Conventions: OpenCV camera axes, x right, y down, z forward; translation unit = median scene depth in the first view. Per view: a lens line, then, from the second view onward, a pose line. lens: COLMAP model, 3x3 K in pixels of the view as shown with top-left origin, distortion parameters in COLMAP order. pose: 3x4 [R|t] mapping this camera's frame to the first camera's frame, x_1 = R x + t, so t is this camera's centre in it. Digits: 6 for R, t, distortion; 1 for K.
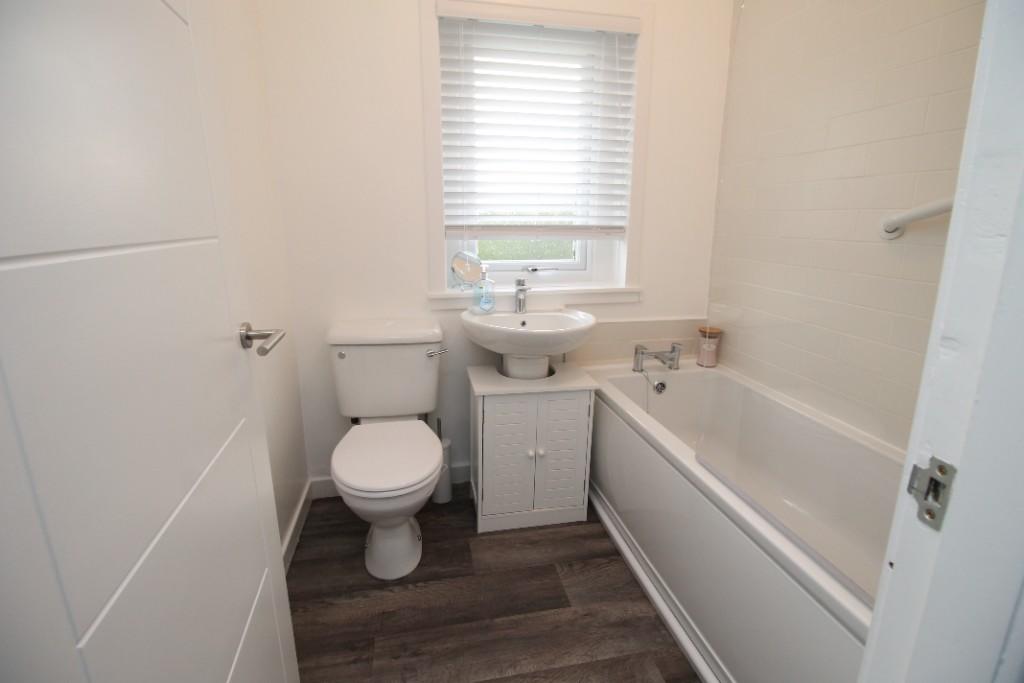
lens RADIAL K [[480.2, 0, 513.9], [0, 480.2, 331.6], [0, 0, 1]] dist [0.000562, -0.014028]
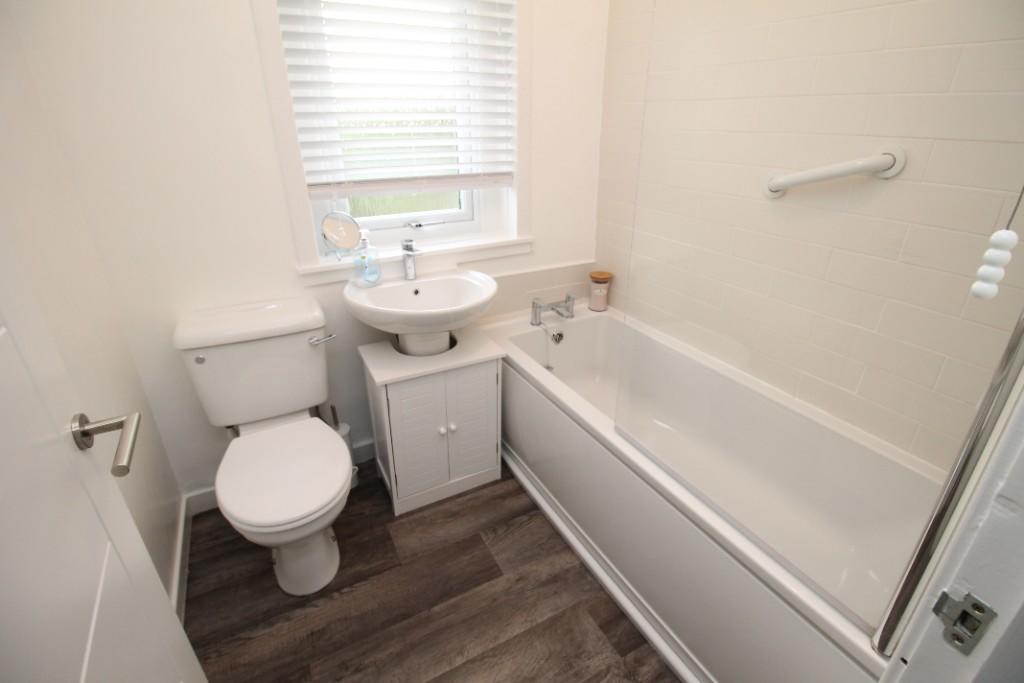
lens RADIAL K [[480.2, 0, 513.9], [0, 480.2, 331.6], [0, 0, 1]] dist [0.000562, -0.014028]
pose [[0.957339, -0.123630, 0.261184, -0.053323], [0.072395, 0.977645, 0.197406, -0.117510], [-0.279750, -0.170077, 0.944888, 0.086190]]
